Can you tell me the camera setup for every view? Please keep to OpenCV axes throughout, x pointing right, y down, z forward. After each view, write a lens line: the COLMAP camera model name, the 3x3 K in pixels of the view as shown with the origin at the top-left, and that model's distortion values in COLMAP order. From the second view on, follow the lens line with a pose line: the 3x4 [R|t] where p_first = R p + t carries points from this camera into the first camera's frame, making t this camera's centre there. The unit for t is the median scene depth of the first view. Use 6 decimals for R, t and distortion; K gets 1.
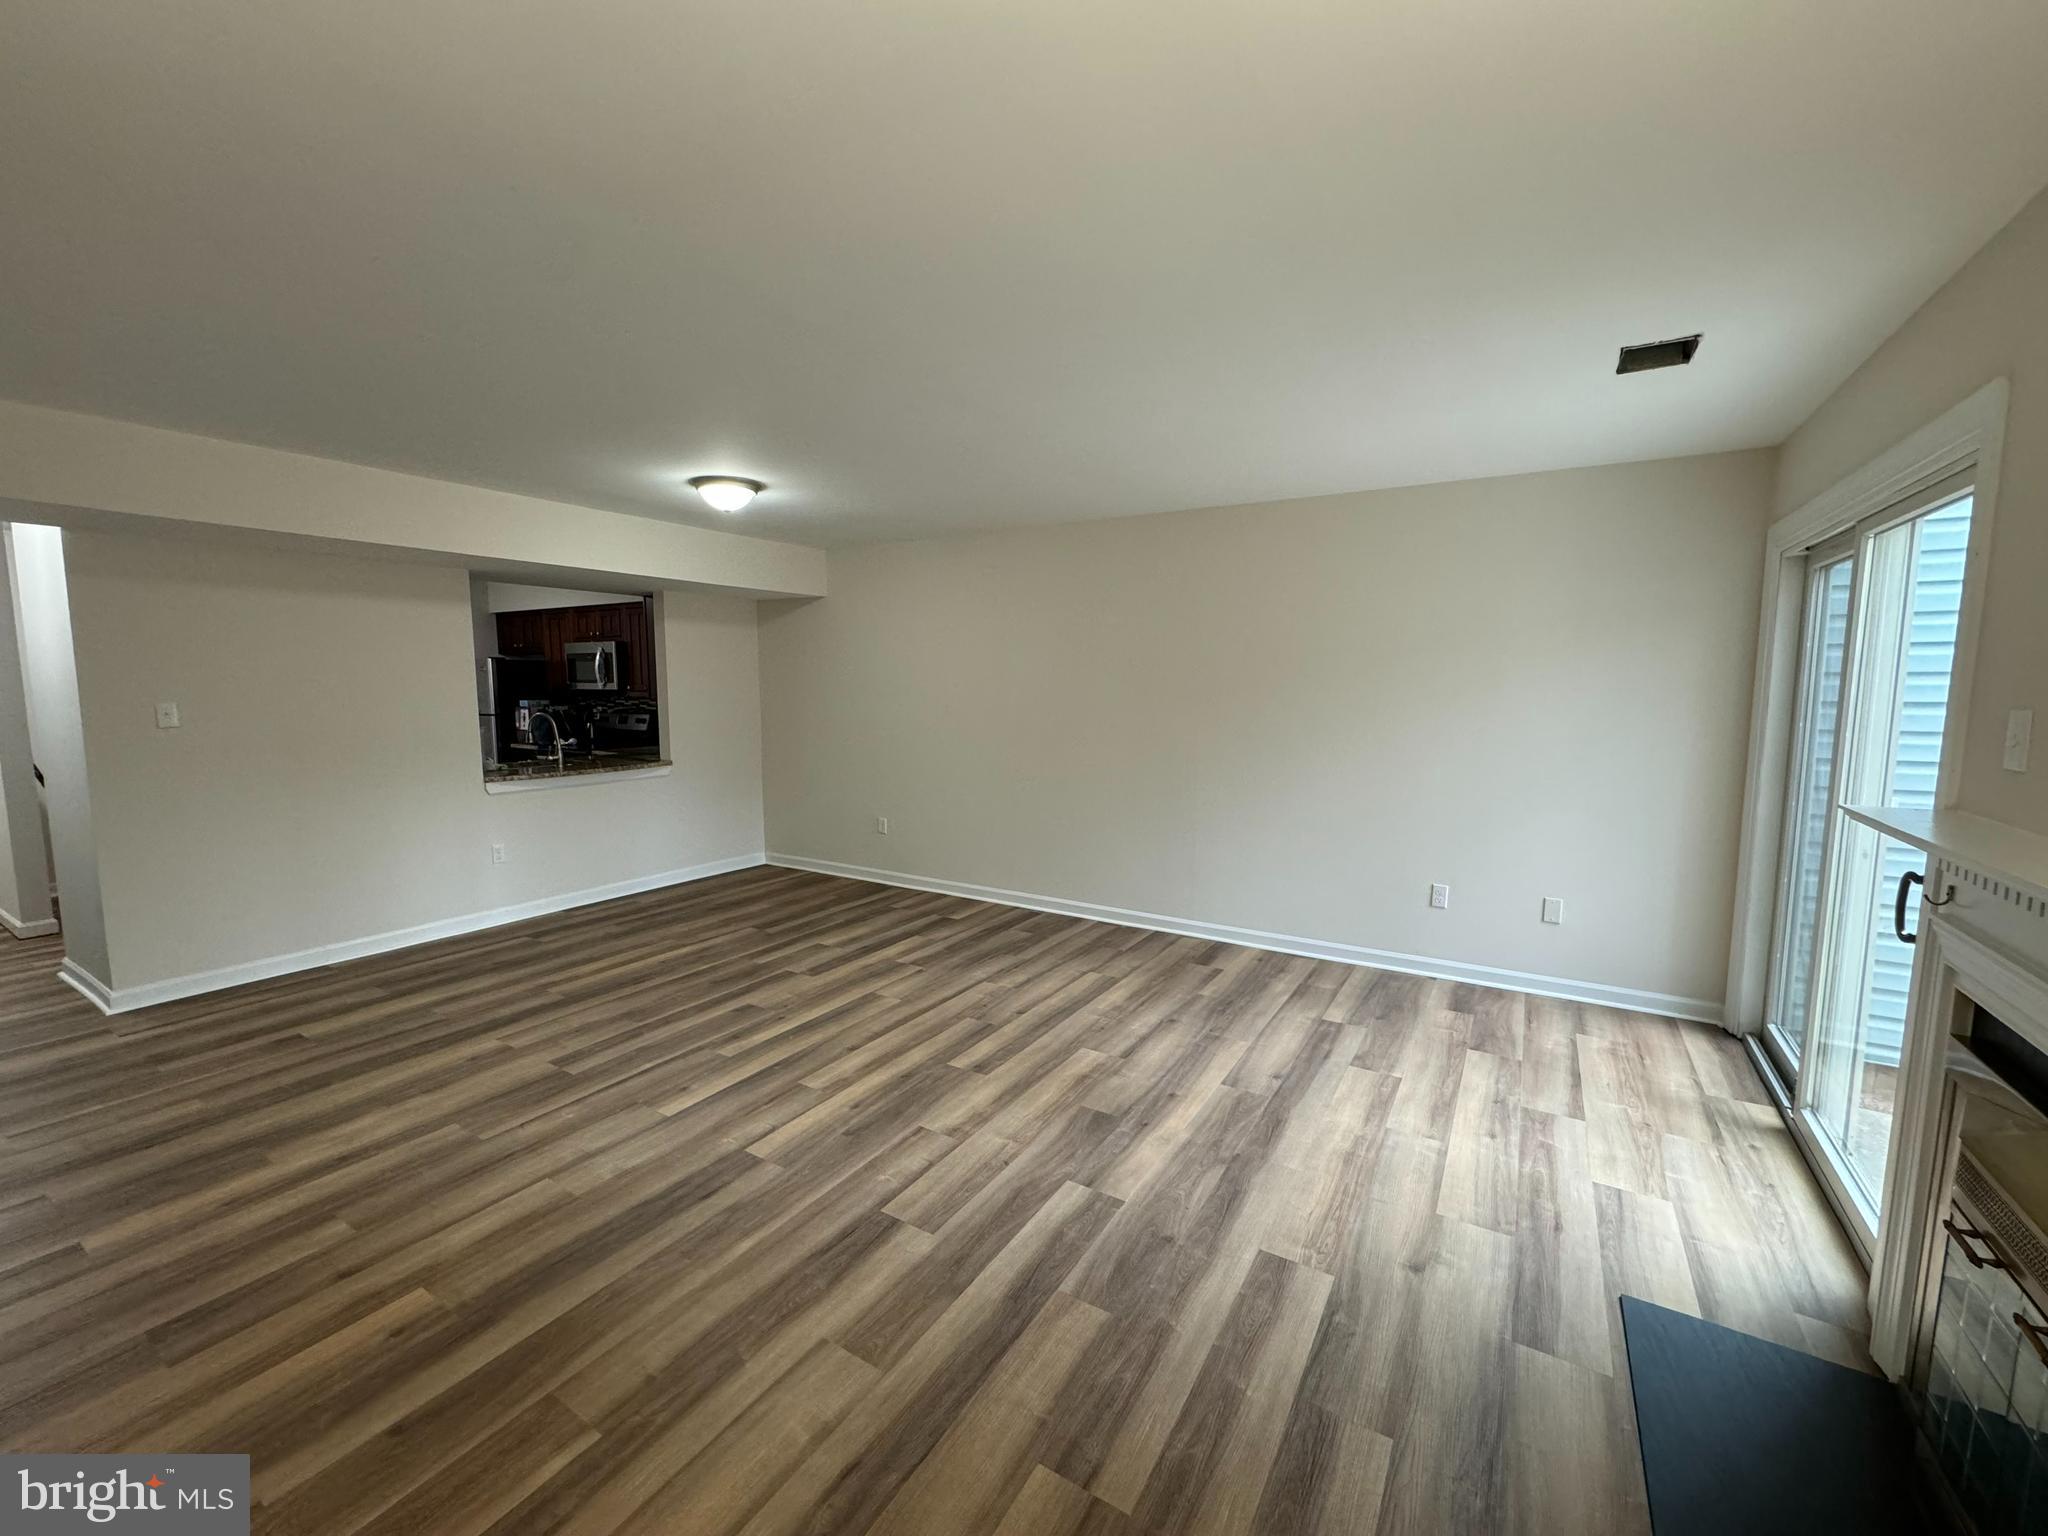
lens RADIAL K [[830.1, 0, 1024.0], [0, 830.1, 768.0], [0, 0, 1]] dist [0.000441, -0.000077]
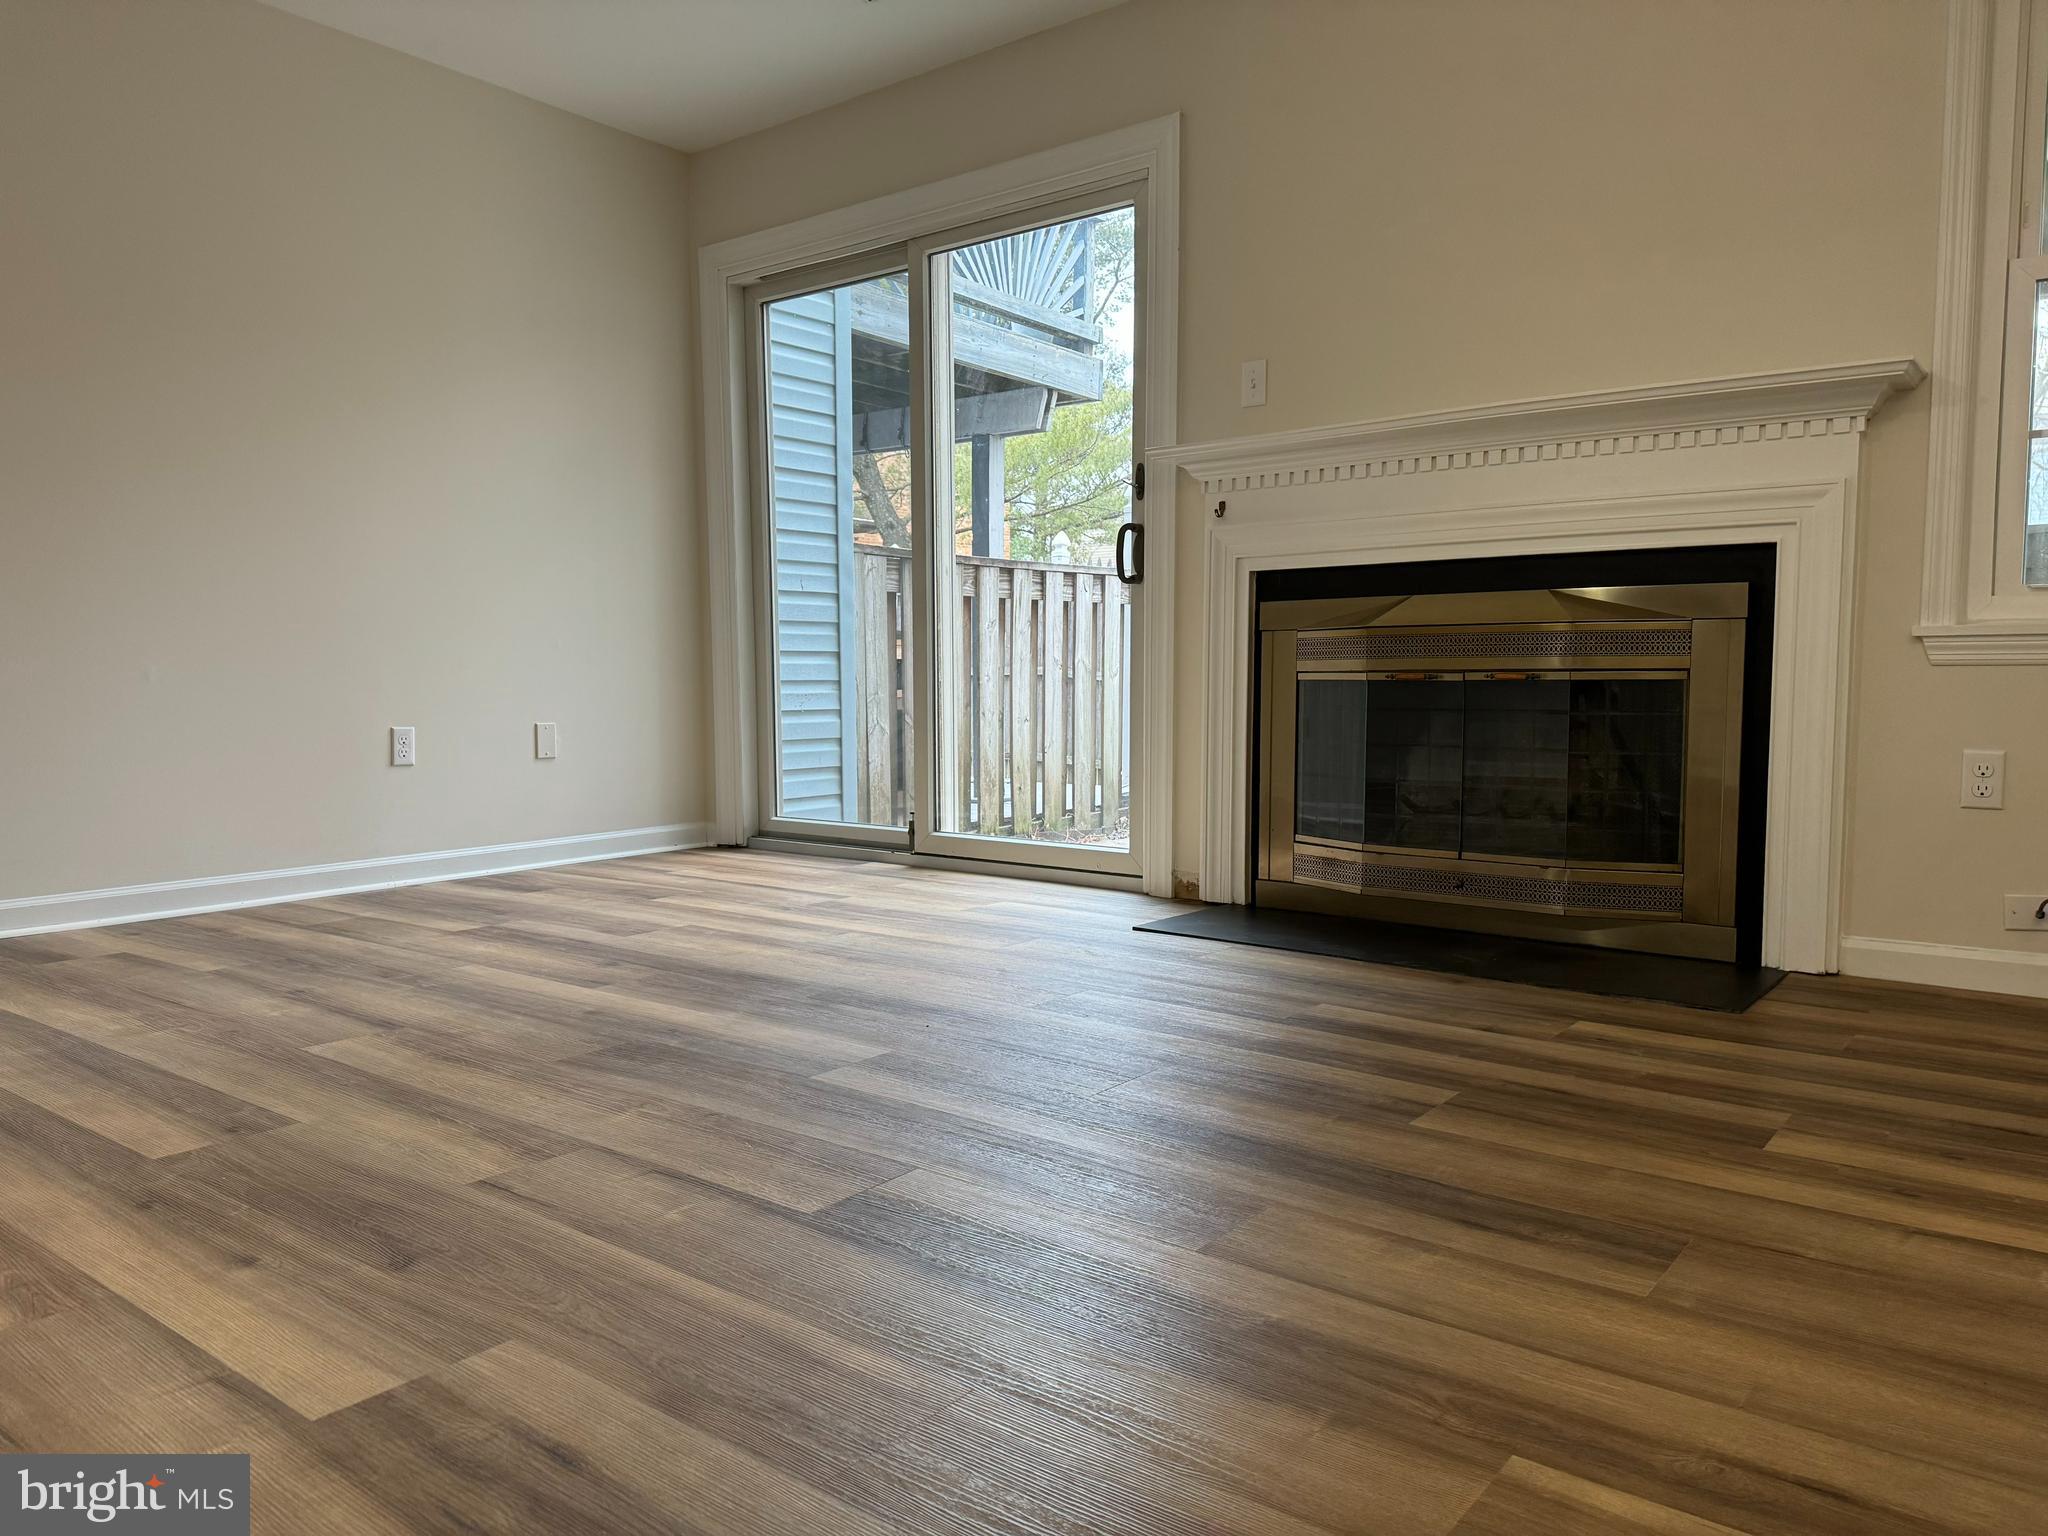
lens RADIAL K [[1436.4, 0, 1012.4], [0, 1436.4, 768.7], [0, 0, 1]] dist [0.009473, -0.000151]
pose [[0.110044, -0.068608, 0.991556, -0.719614], [0.109552, 0.992374, 0.056507, 0.238088], [-0.987871, 0.102409, 0.116721, 0.666736]]
